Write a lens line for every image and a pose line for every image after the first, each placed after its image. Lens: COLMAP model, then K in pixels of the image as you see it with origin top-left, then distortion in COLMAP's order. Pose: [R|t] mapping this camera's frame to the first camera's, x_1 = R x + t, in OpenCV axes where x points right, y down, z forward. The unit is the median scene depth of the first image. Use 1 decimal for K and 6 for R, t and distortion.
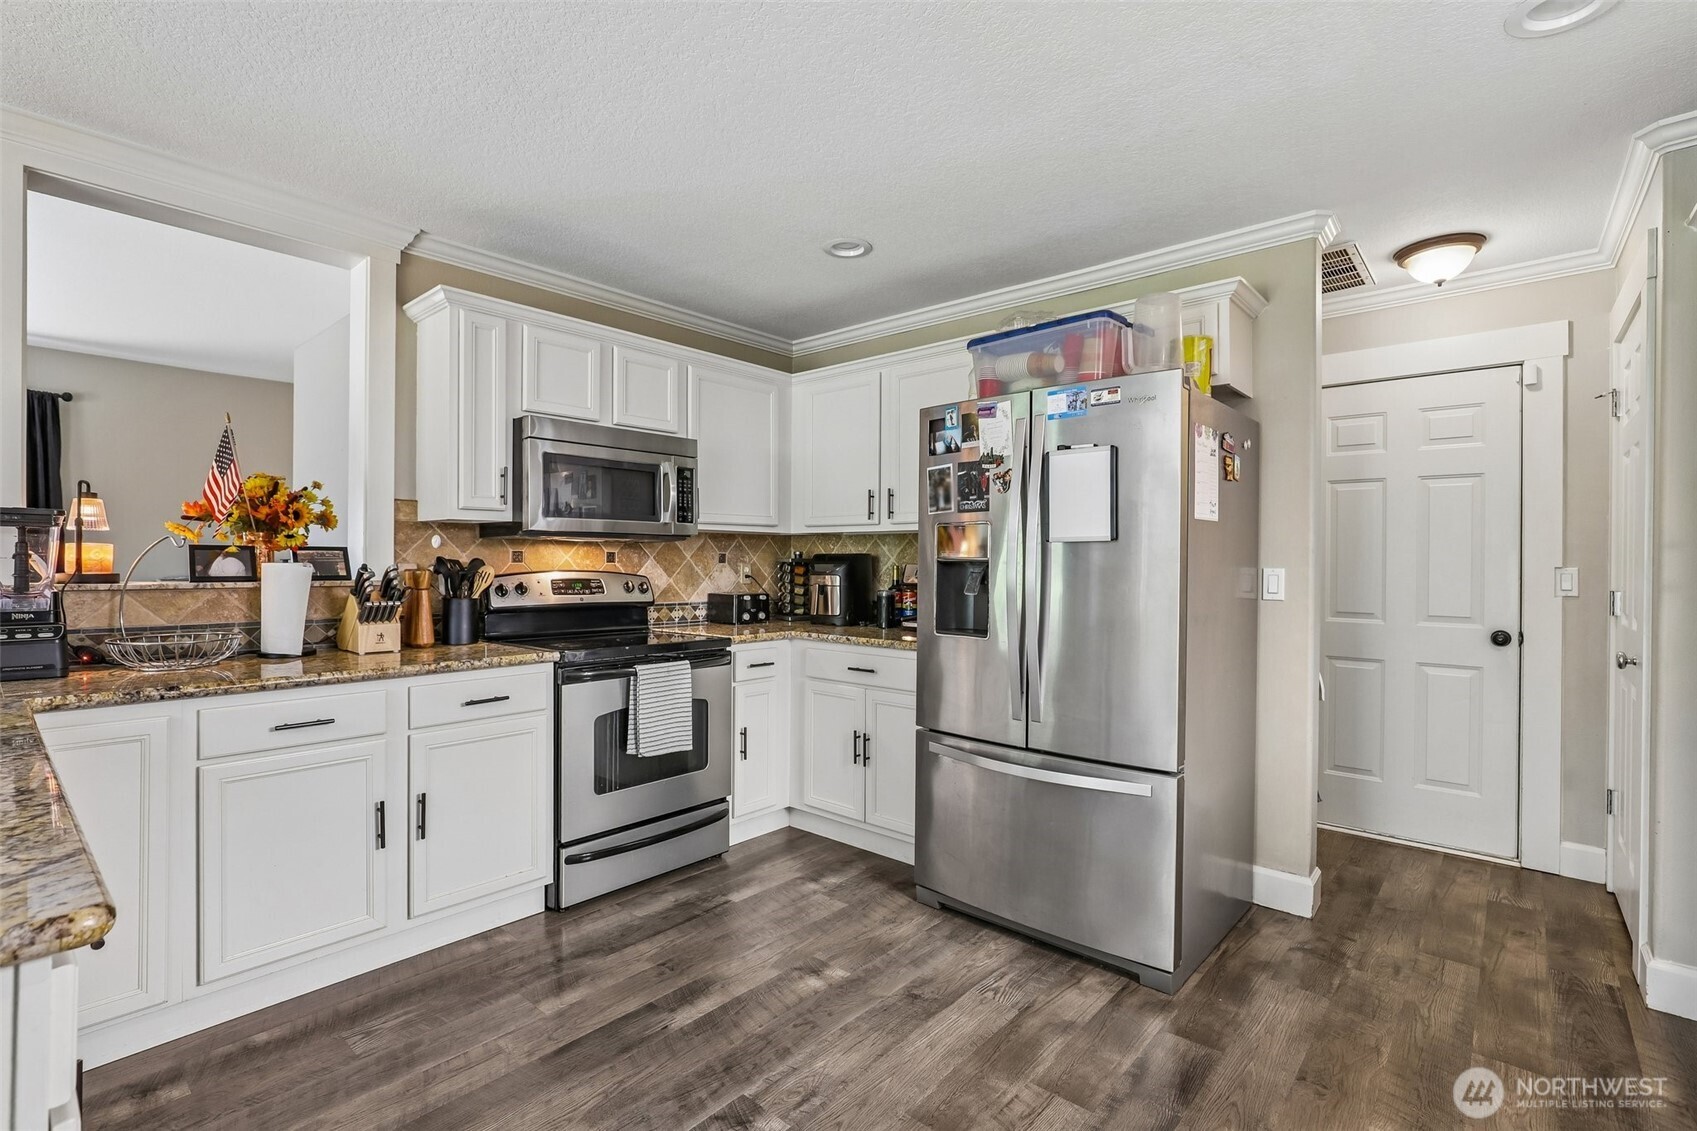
lens RADIAL K [[766.2, 0, 845.1], [0, 766.2, 562.1], [0, 0, 1]] dist [-0.023934, 0.009584]
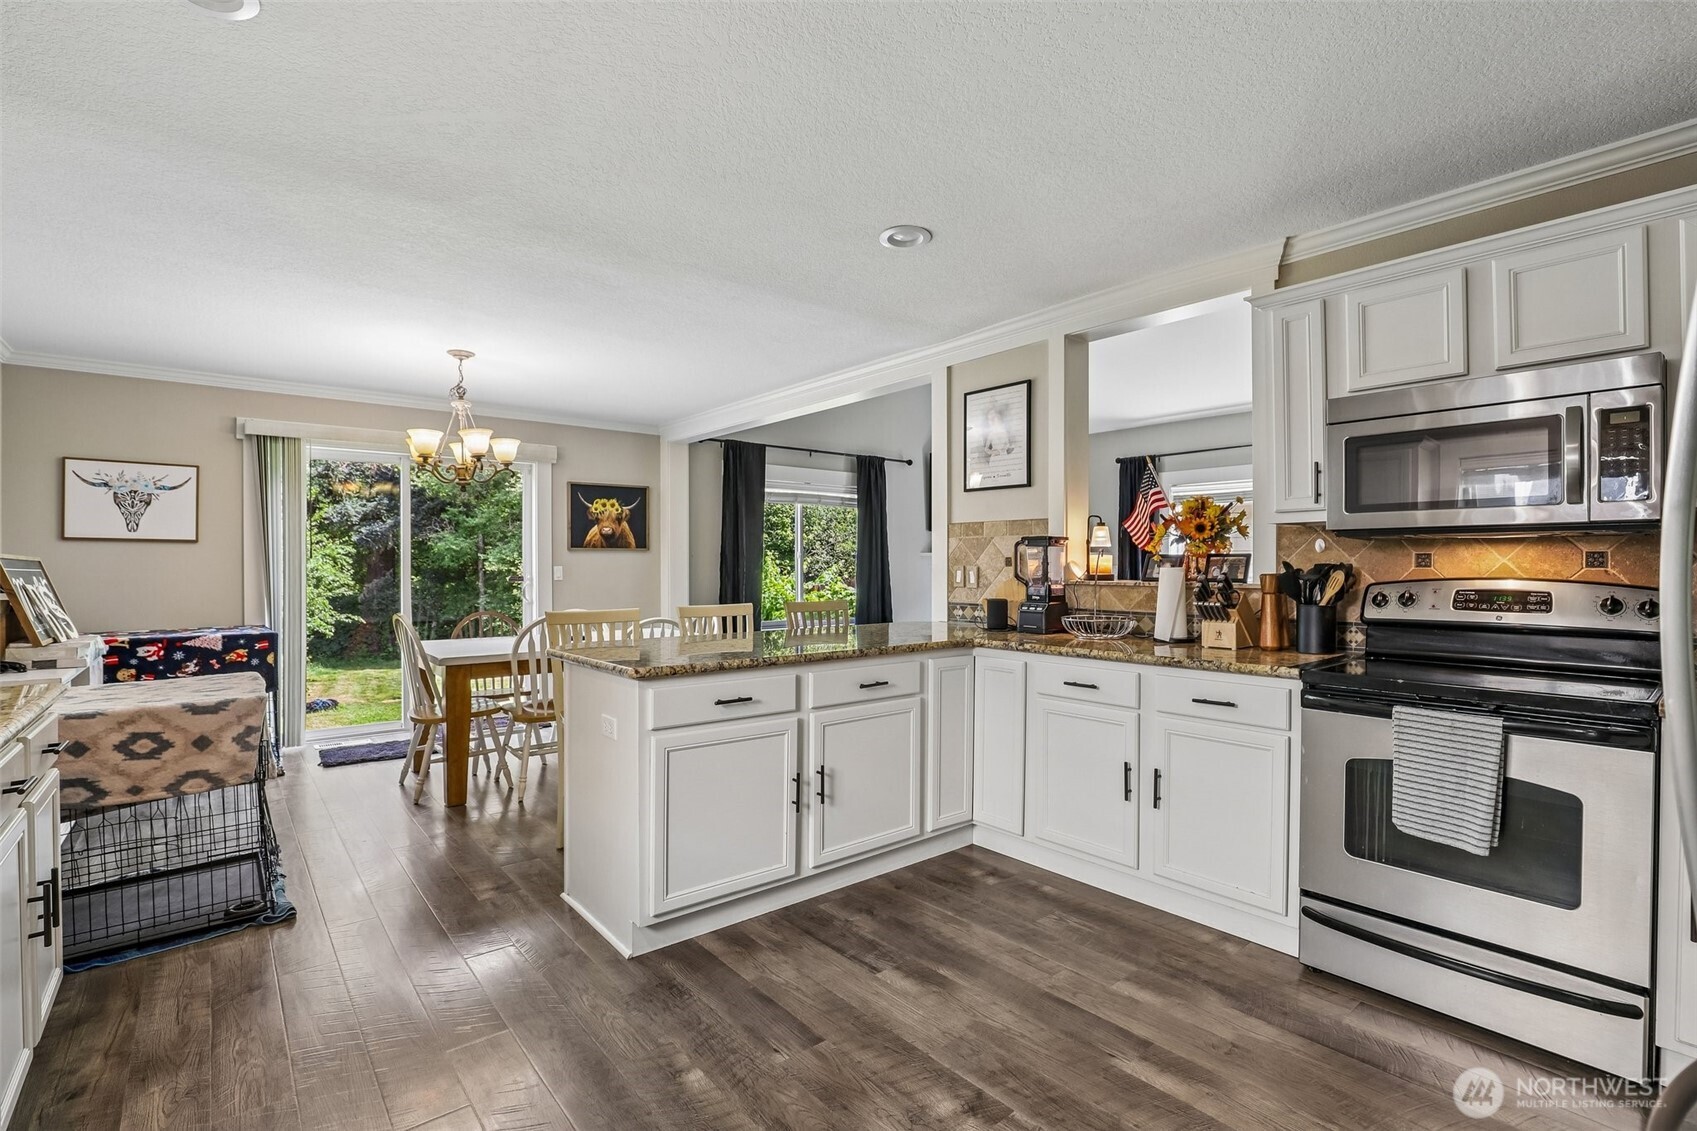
lens RADIAL K [[779.5, 0, 845.2], [0, 779.5, 566.3], [0, 0, 1]] dist [-0.030542, 0.000356]
pose [[-0.149673, -0.002874, -0.988731, 0.533664], [-0.000852, 0.999996, -0.002778, 0.002525], [0.988735, 0.000426, -0.149675, 0.569130]]
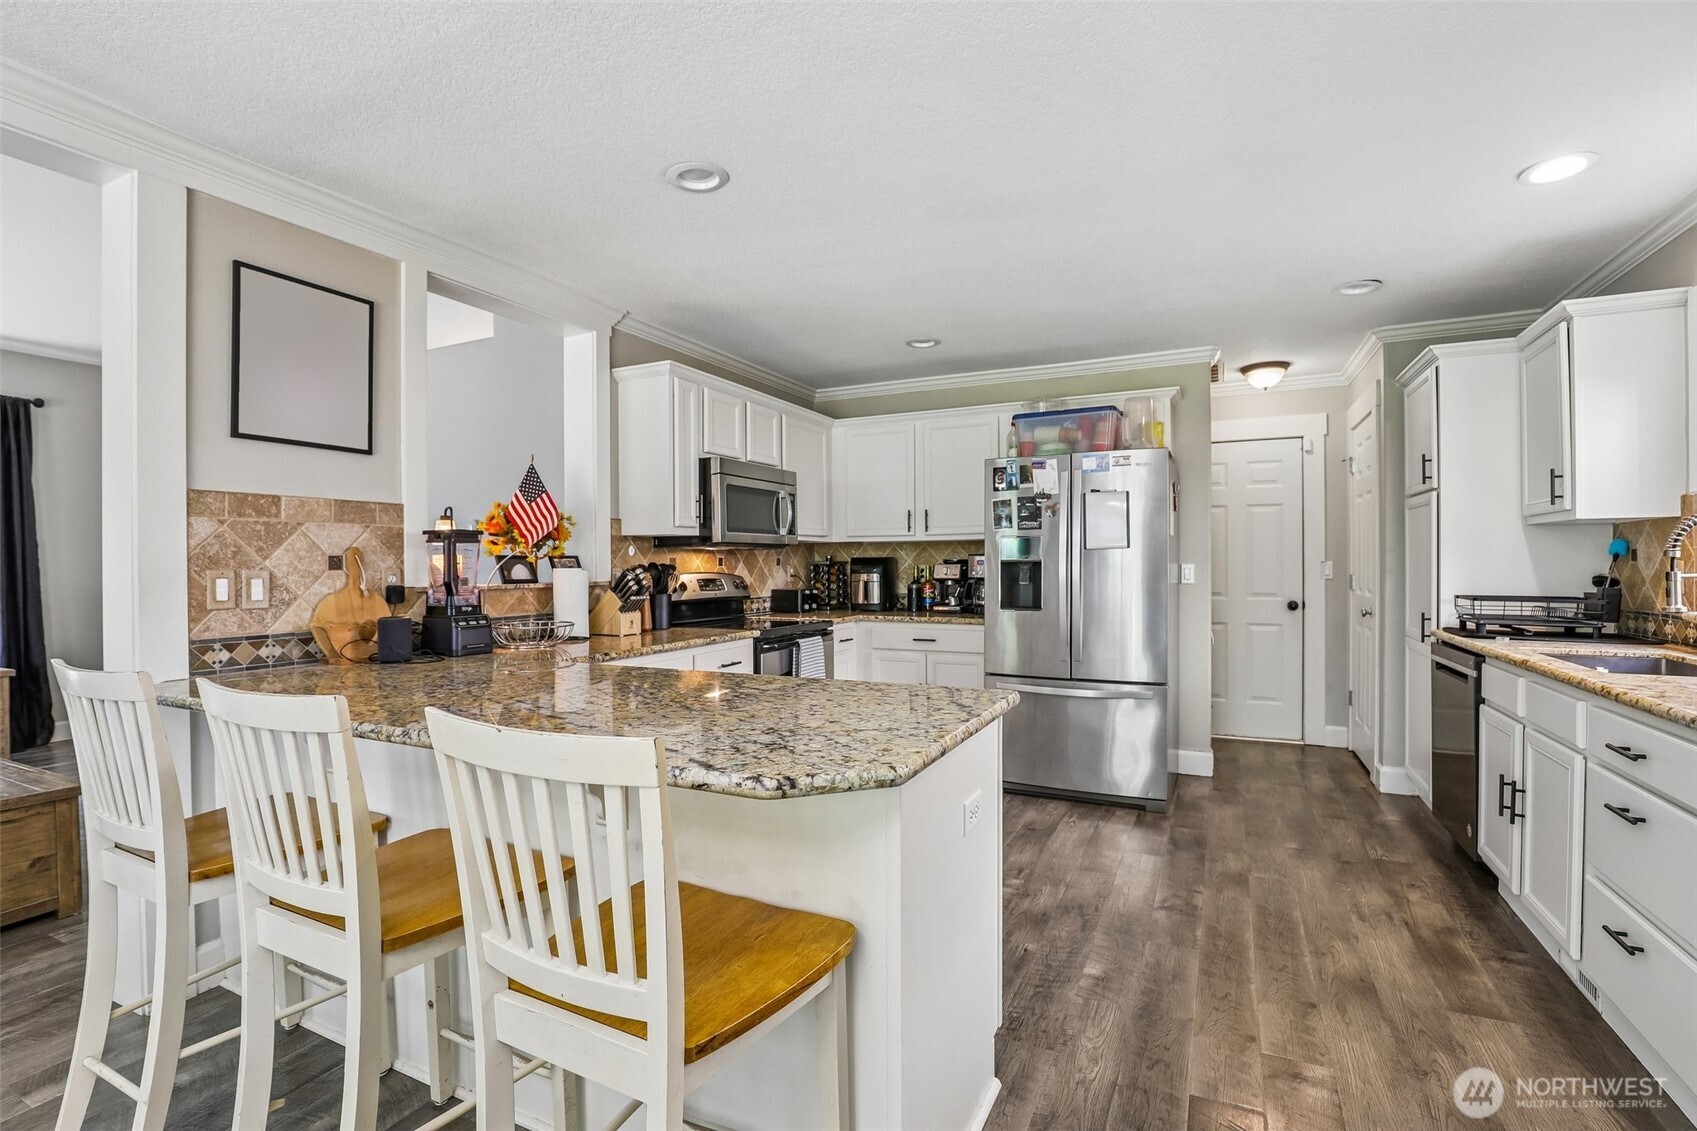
lens RADIAL K [[763.9, 0, 848.5], [0, 763.9, 565.5], [0, 0, 1]] dist [-0.028128, 0.000302]
pose [[0.964390, -0.012447, 0.264191, -0.540621], [0.012048, 0.999923, 0.003130, -0.002061], [-0.264209, 0.000165, 0.964465, -0.353141]]
